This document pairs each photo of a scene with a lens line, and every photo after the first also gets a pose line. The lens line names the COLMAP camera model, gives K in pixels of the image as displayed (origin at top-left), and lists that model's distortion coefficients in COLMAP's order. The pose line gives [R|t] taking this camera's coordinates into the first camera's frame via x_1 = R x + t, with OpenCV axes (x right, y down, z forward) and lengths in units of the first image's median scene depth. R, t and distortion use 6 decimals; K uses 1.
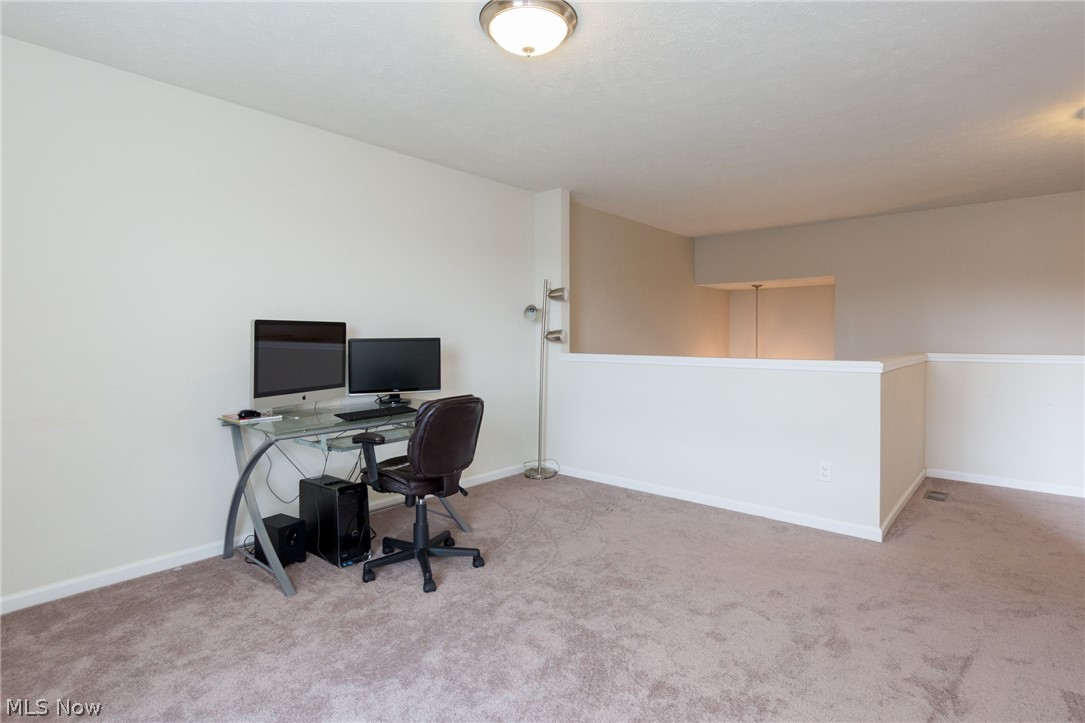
lens RADIAL K [[551.2, 0, 543.5], [0, 551.2, 339.6], [0, 0, 1]] dist [0.000240, -0.000083]
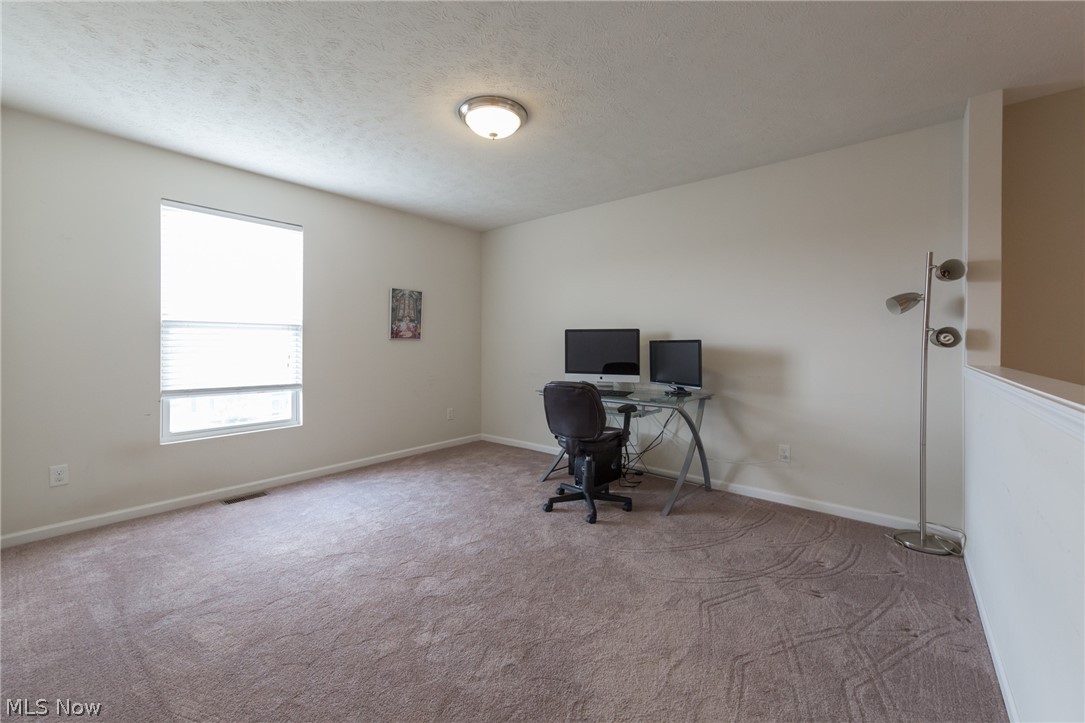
lens RADIAL K [[427.8, 0, 544.0], [0, 427.8, 344.0], [0, 0, 1]] dist [-0.000680, -0.000047]
pose [[0.019048, 0.001163, -0.999818, 0.593241], [-0.006162, 0.999980, 0.001046, 0.006678], [0.999800, 0.006141, 0.019055, 0.618303]]
